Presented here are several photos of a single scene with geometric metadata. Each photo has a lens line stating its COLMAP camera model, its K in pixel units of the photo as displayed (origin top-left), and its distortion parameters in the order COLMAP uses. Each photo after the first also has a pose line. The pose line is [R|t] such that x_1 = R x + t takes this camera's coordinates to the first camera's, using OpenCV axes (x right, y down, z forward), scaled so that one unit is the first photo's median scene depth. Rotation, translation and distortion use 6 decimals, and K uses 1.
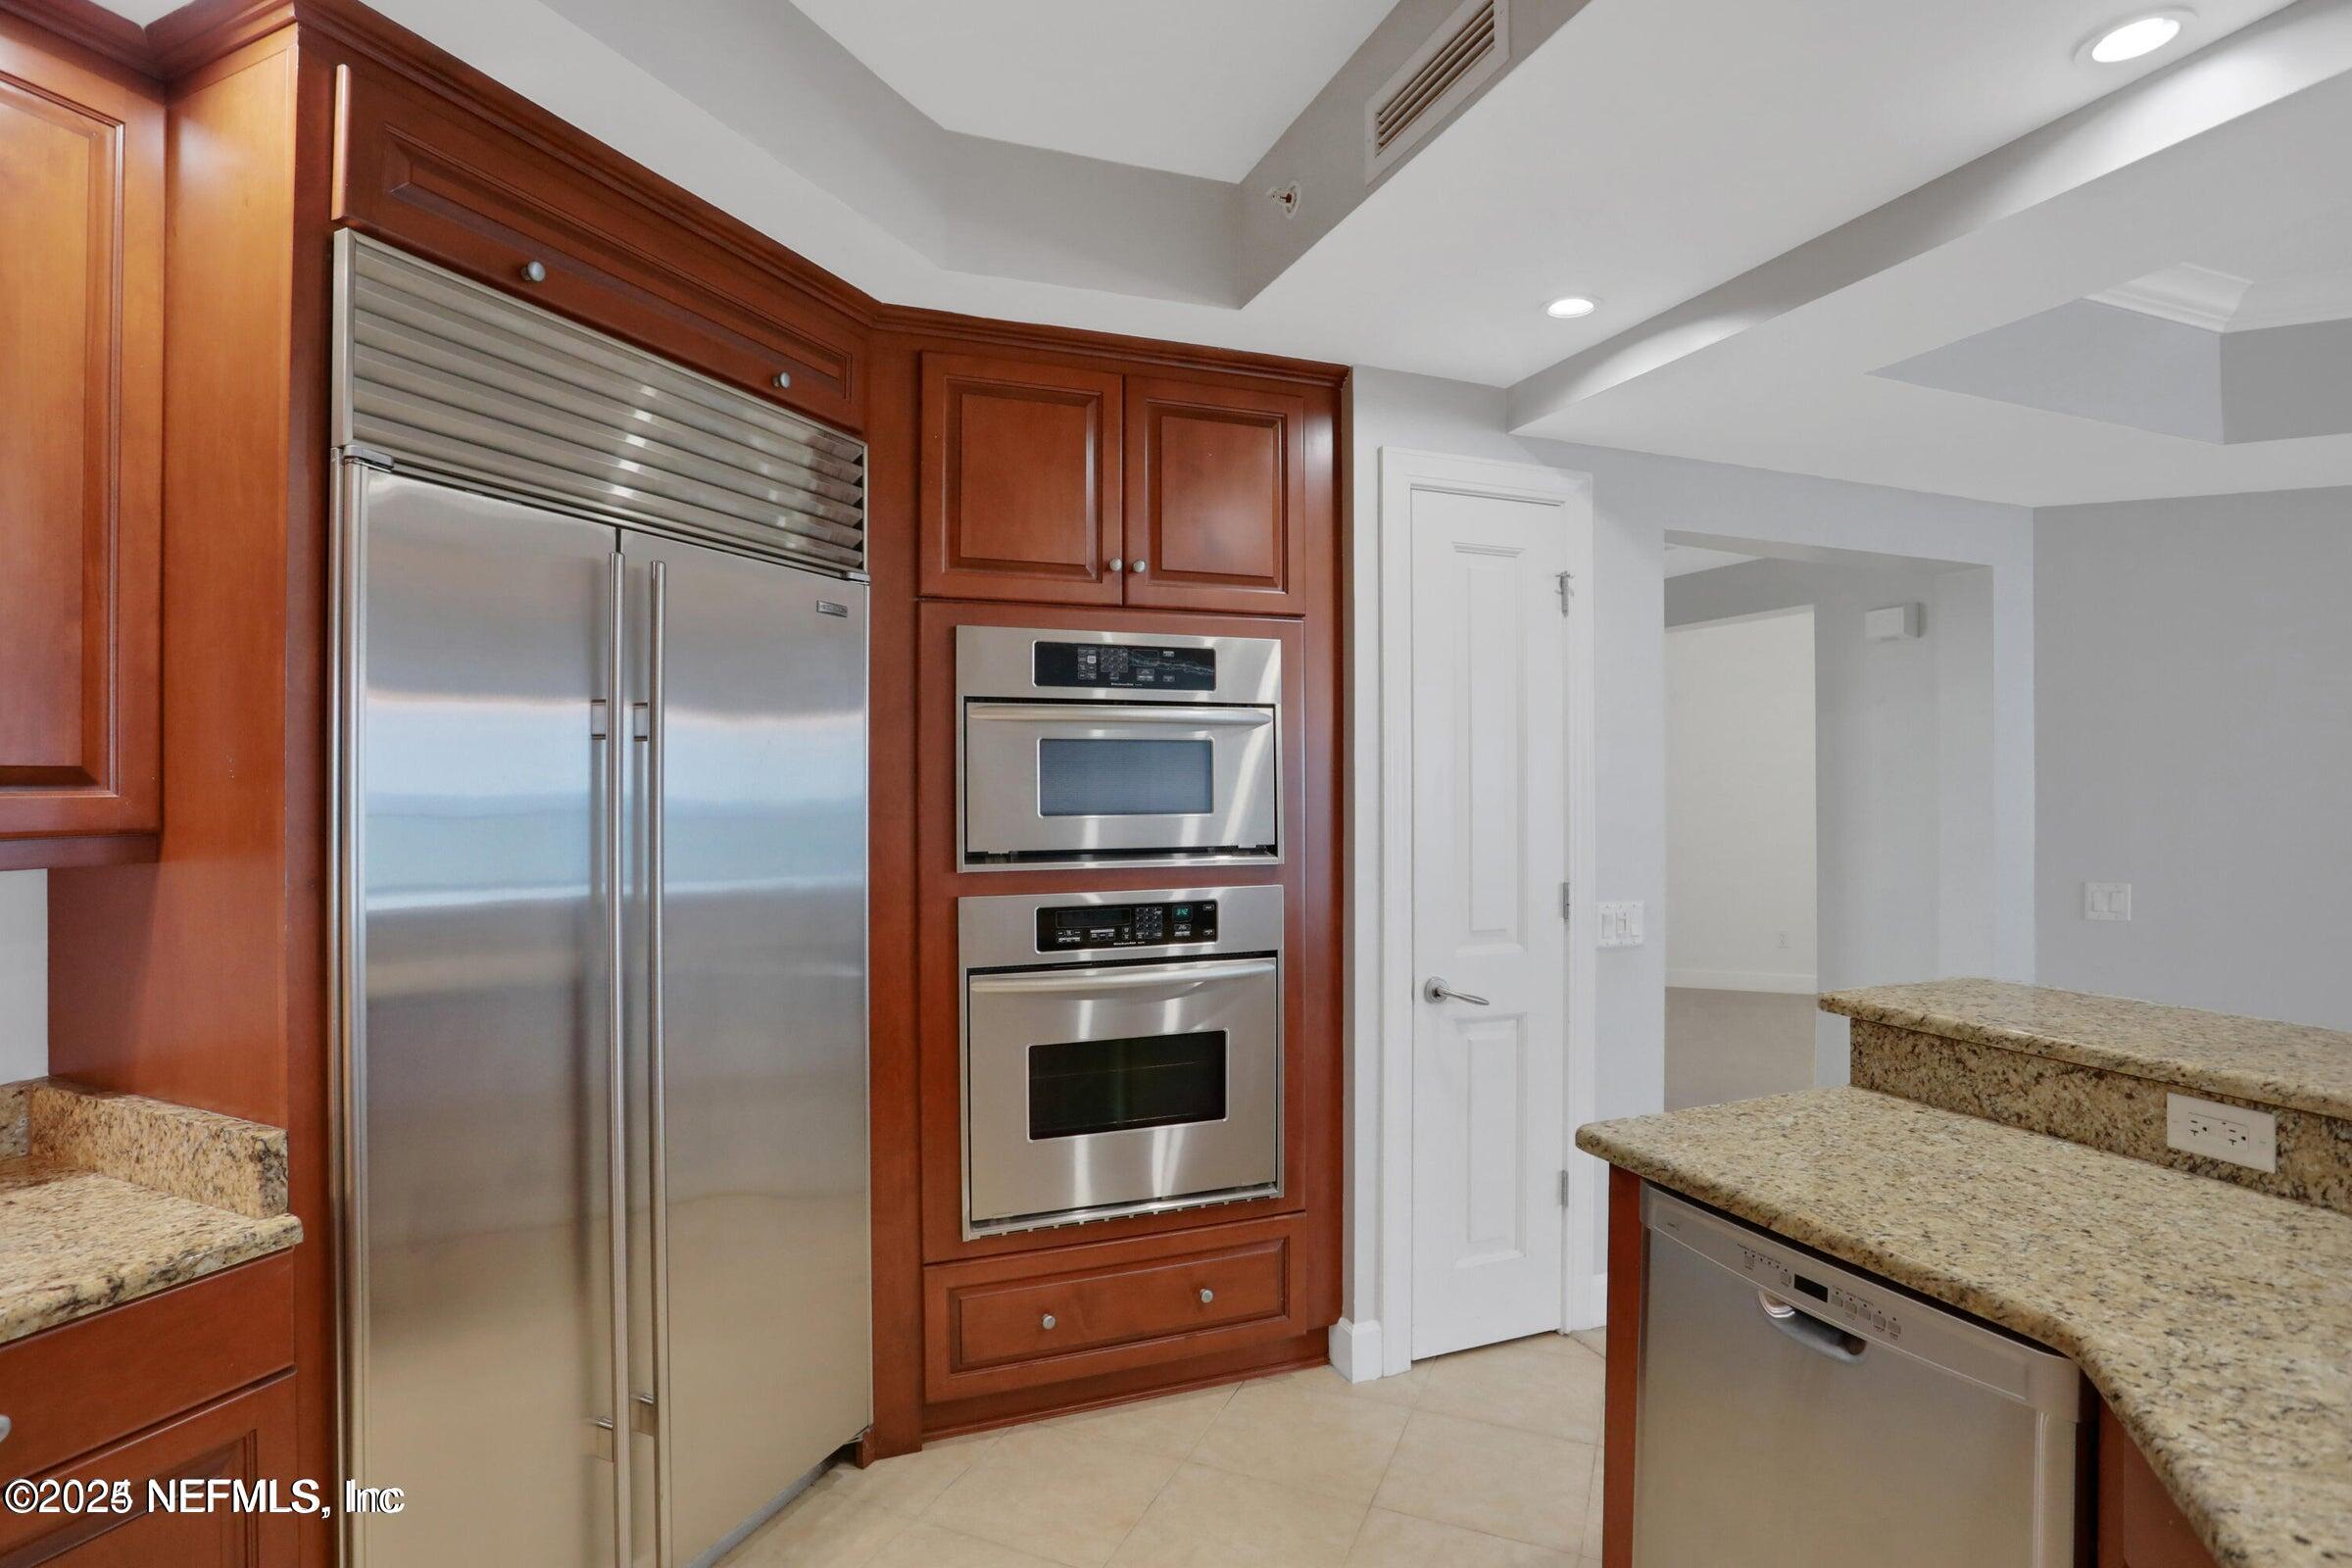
lens RADIAL K [[1185.3, 0, 1097.5], [0, 1185.3, 772.8], [0, 0, 1]] dist [-0.071975, 0.030178]
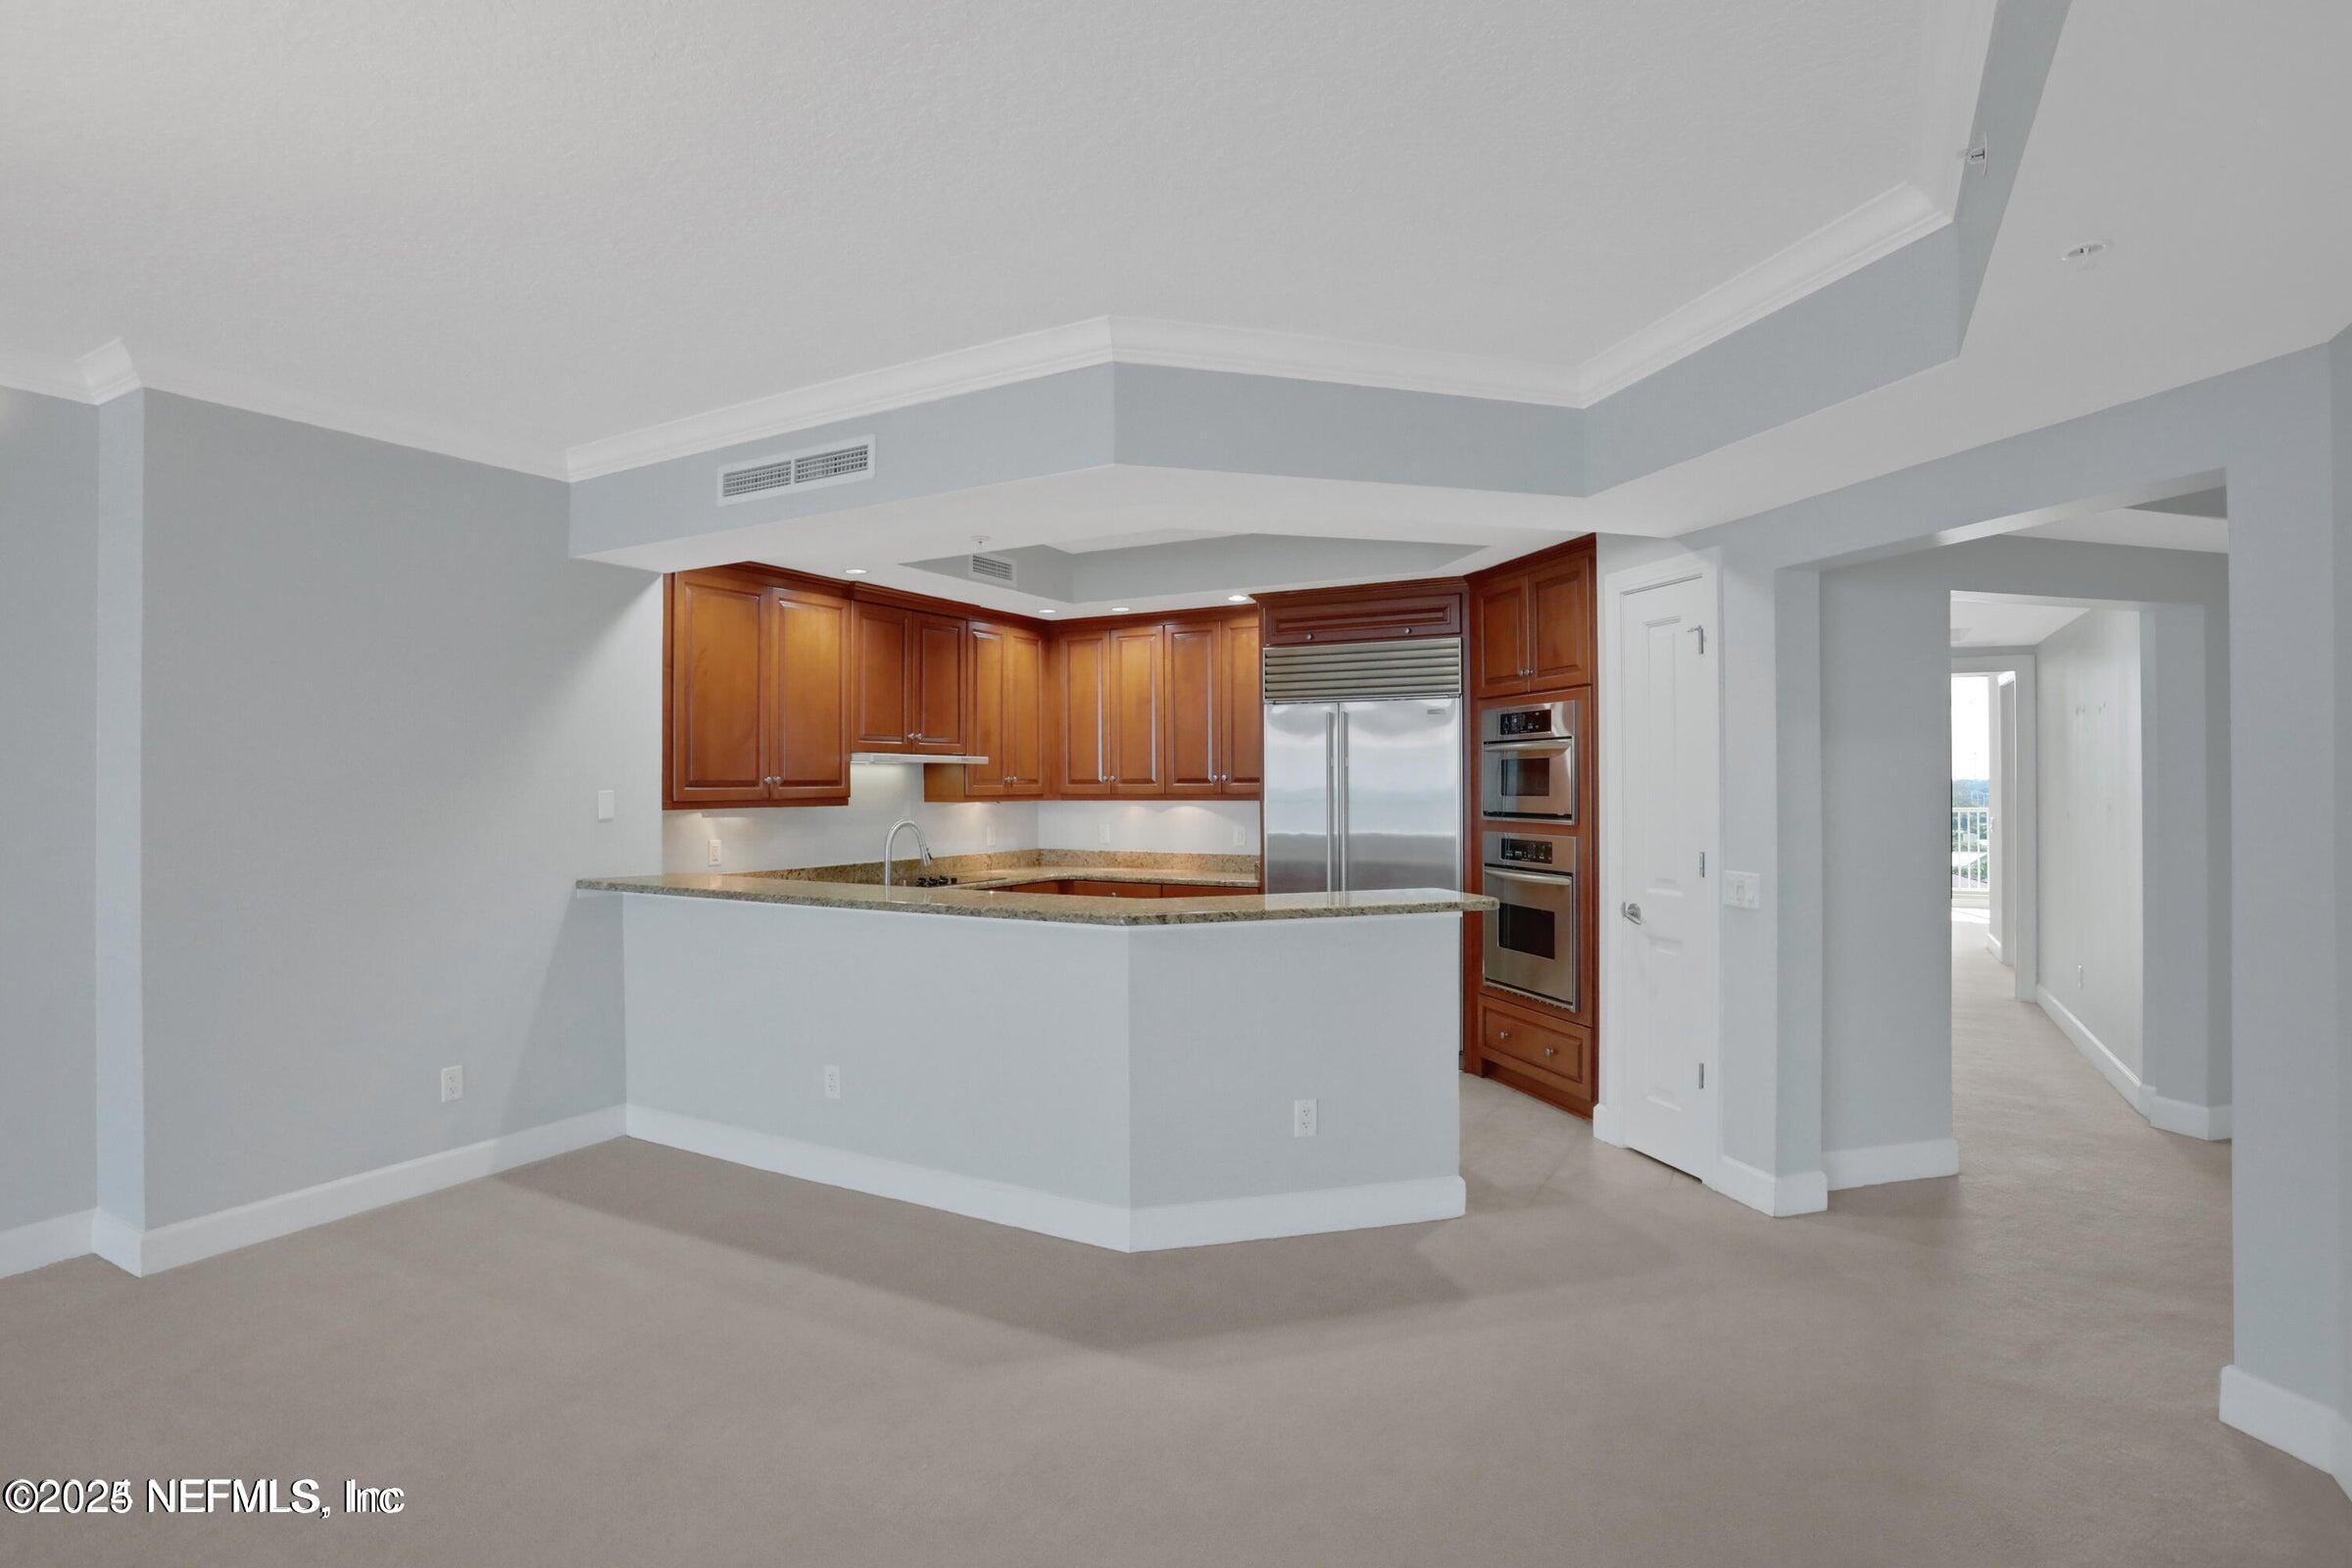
lens RADIAL K [[1190.7, 0, 1182.2], [0, 1190.7, 775.9], [0, 0, 1]] dist [-0.064017, 0.024916]
pose [[-0.065808, -0.004750, -0.997821, 2.117871], [0.012419, 0.999907, -0.005579, 0.005493], [0.997755, -0.012759, -0.065743, 0.564767]]
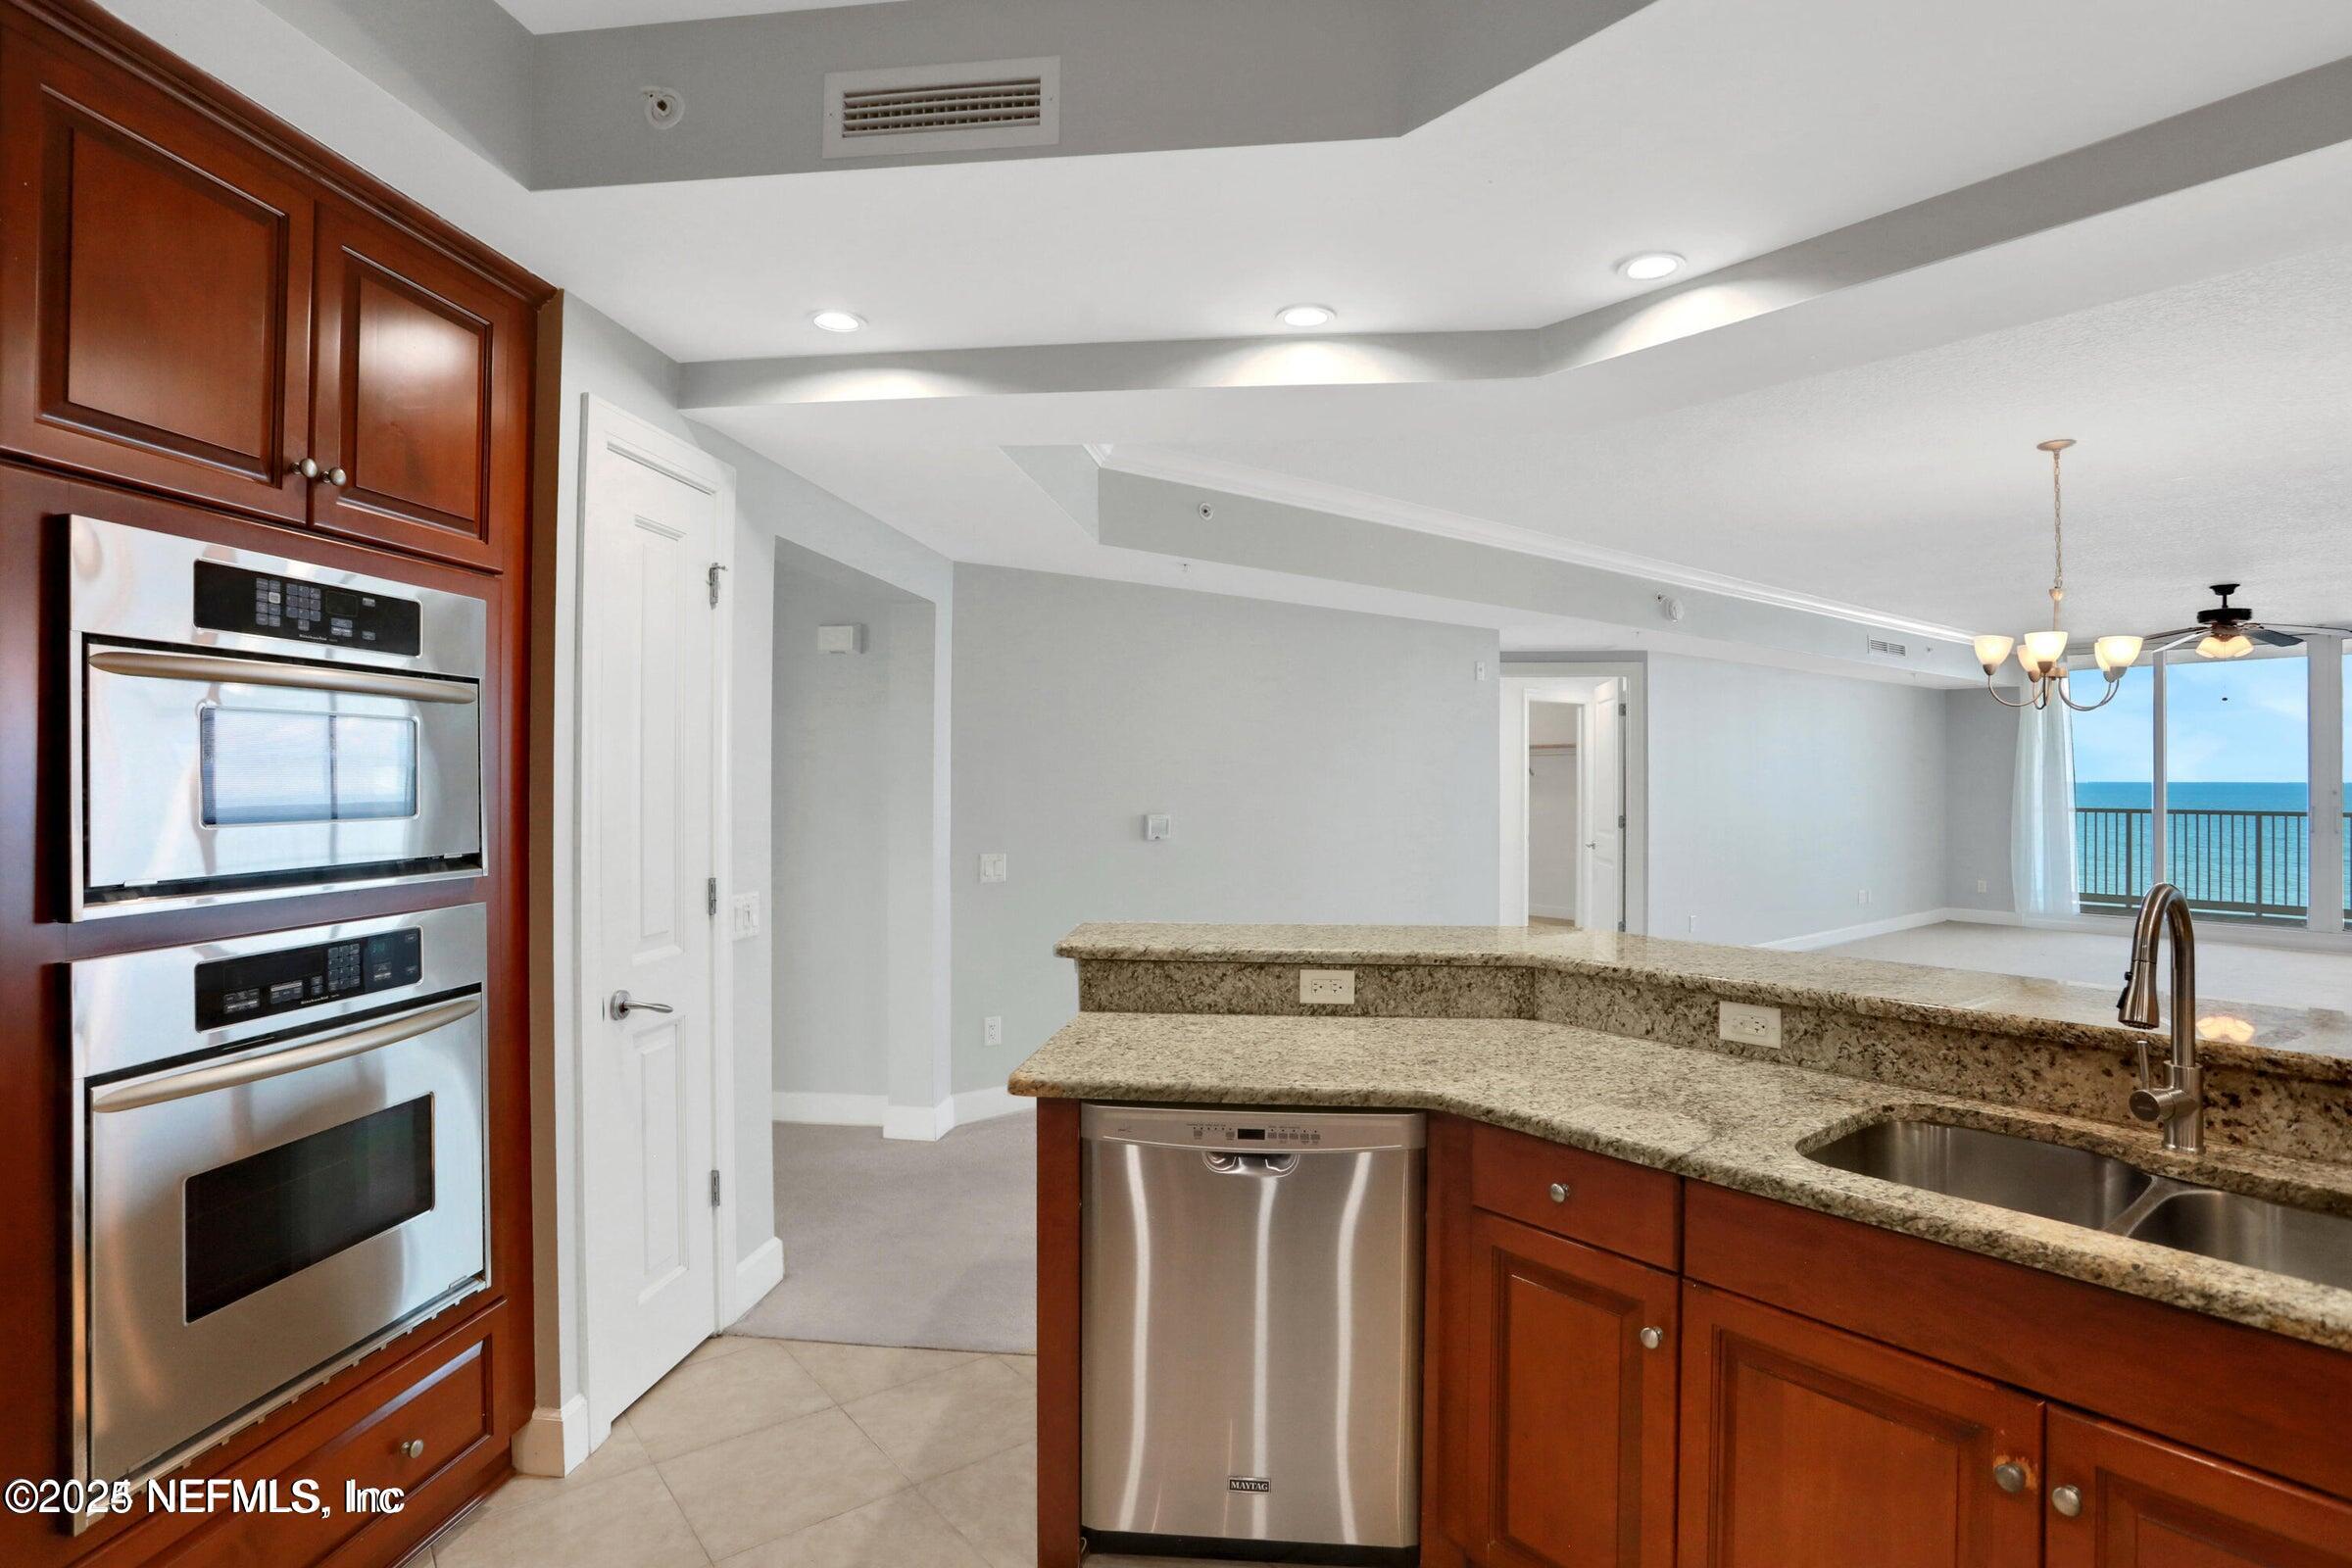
lens RADIAL K [[1240.3, 0, 1216.3], [0, 1240.3, 771.4], [0, 0, 1]] dist [-0.065701, 0.030422]
pose [[0.435382, 0.006058, 0.900225, -0.404498], [-0.009550, 0.999952, -0.002110, 0.002323], [-0.900195, -0.007679, 0.435419, 0.198439]]
